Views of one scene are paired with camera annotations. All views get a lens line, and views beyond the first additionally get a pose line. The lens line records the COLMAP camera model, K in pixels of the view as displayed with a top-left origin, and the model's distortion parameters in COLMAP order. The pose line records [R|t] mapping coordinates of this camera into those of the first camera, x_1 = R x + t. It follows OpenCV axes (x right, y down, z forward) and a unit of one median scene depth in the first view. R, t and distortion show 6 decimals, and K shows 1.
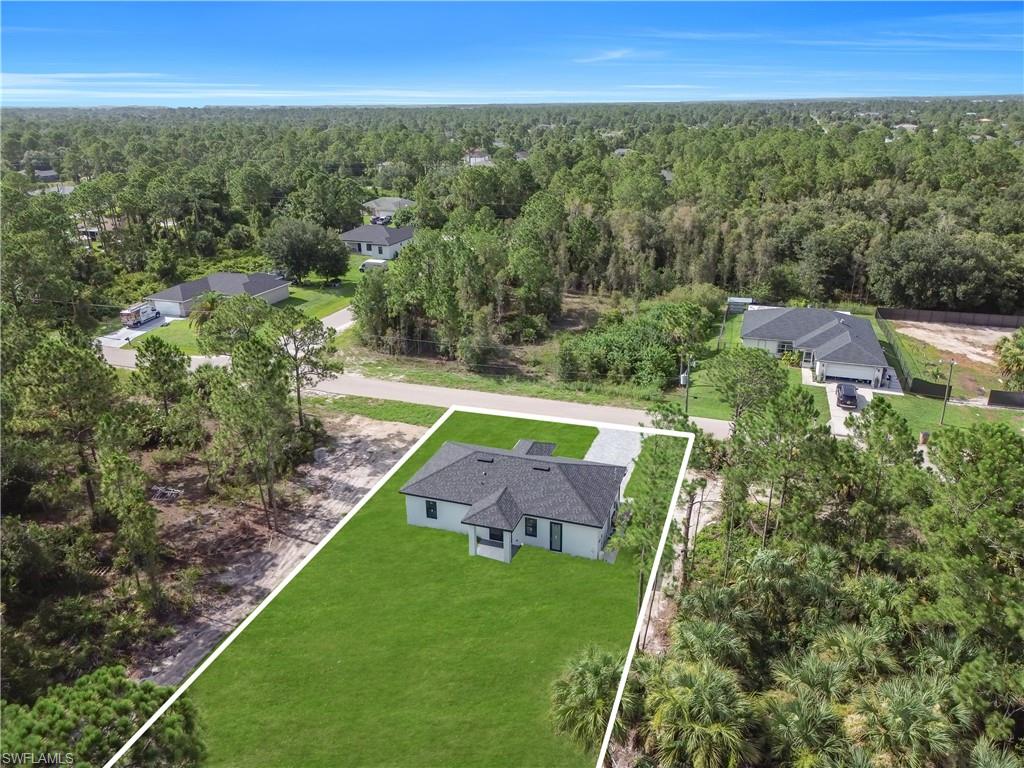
lens RADIAL K [[723.5, 0, 512.0], [0, 723.5, 384.0], [0, 0, 1]] dist [0.057258, -0.050878]
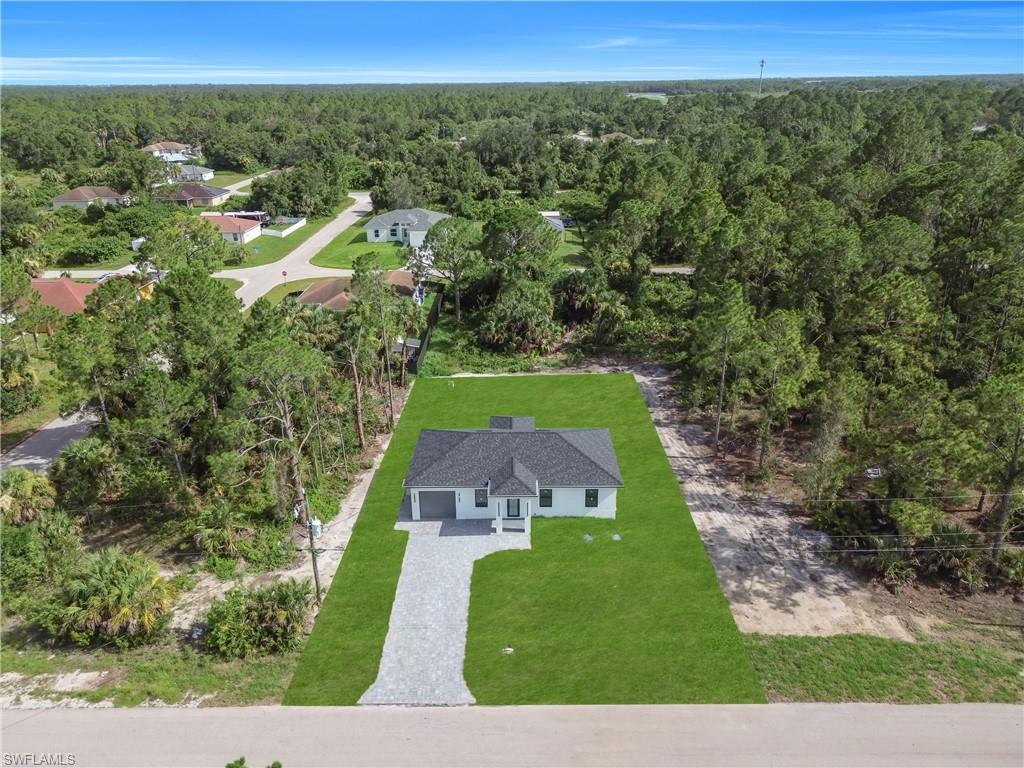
lens RADIAL K [[723.5, 0, 512.0], [0, 723.5, 384.0], [0, 0, 1]] dist [0.057258, -0.050878]
pose [[-0.950585, 0.131468, -0.281257, 0.234301], [-0.101213, 0.725202, 0.681056, -0.521809], [0.293505, 0.675868, -0.676060, 1.363764]]
